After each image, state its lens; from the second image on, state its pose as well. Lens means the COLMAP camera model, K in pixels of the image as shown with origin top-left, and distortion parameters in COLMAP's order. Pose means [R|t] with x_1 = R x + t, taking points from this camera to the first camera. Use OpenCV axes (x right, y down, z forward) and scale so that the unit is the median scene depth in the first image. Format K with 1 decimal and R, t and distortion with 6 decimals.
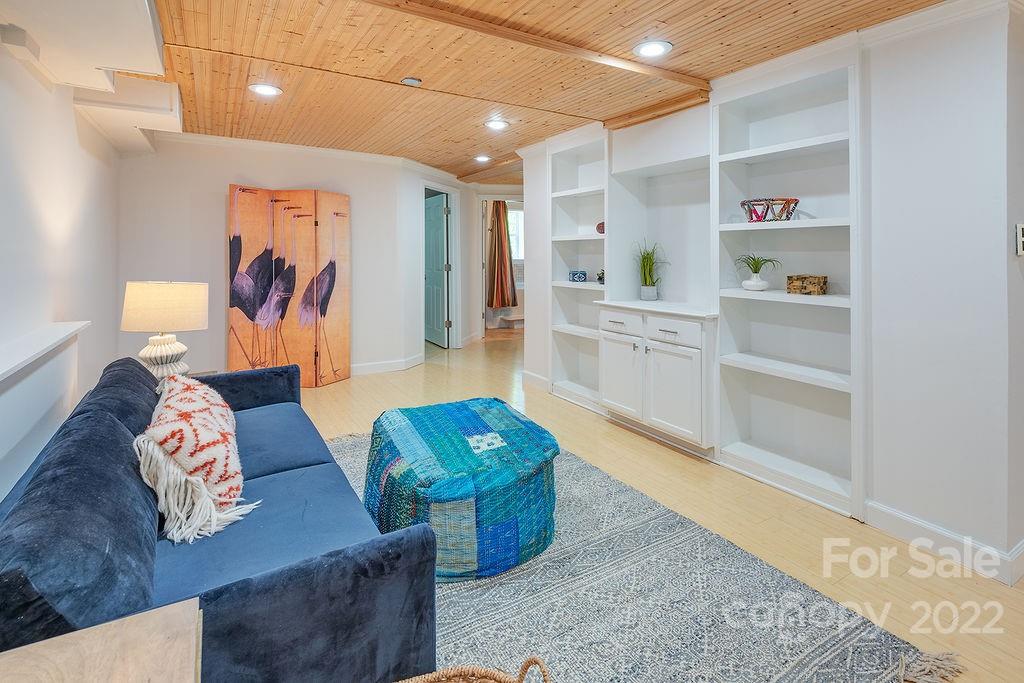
lens RADIAL K [[488.1, 0, 511.0], [0, 488.1, 254.1], [0, 0, 1]] dist [0.004958, 0.000303]
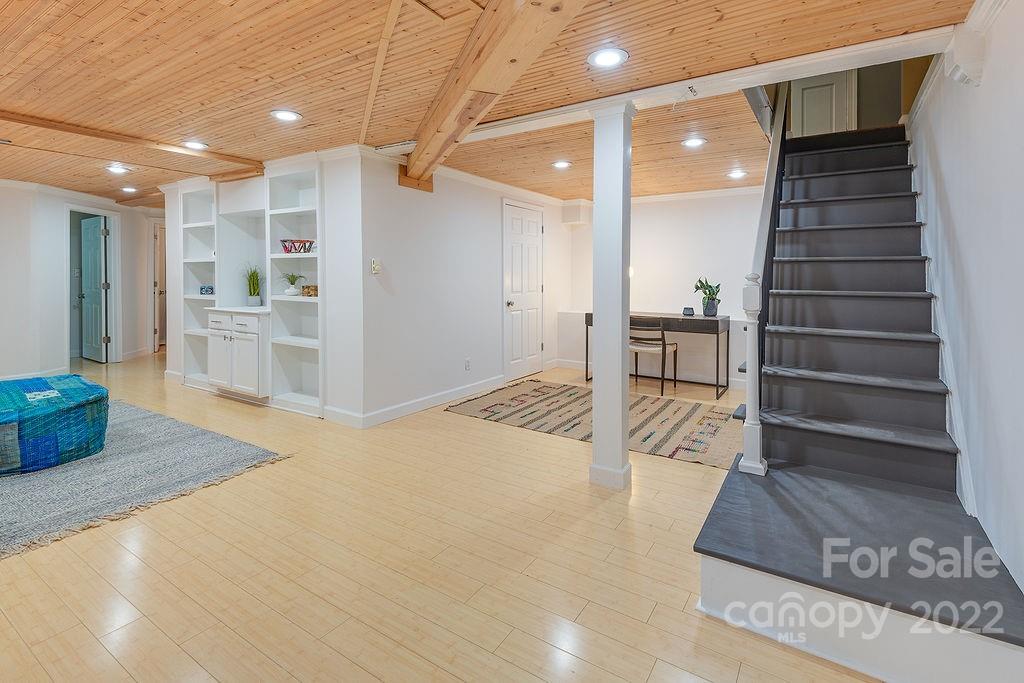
lens RADIAL K [[487.1, 0, 512.6], [0, 487.1, 271.6], [0, 0, 1]] dist [0.000542, -0.000432]
pose [[0.896280, -0.001043, 0.443487, 0.323109], [0.002190, 0.999995, -0.002075, 0.000885], [-0.443483, 0.002831, 0.896278, -0.561495]]
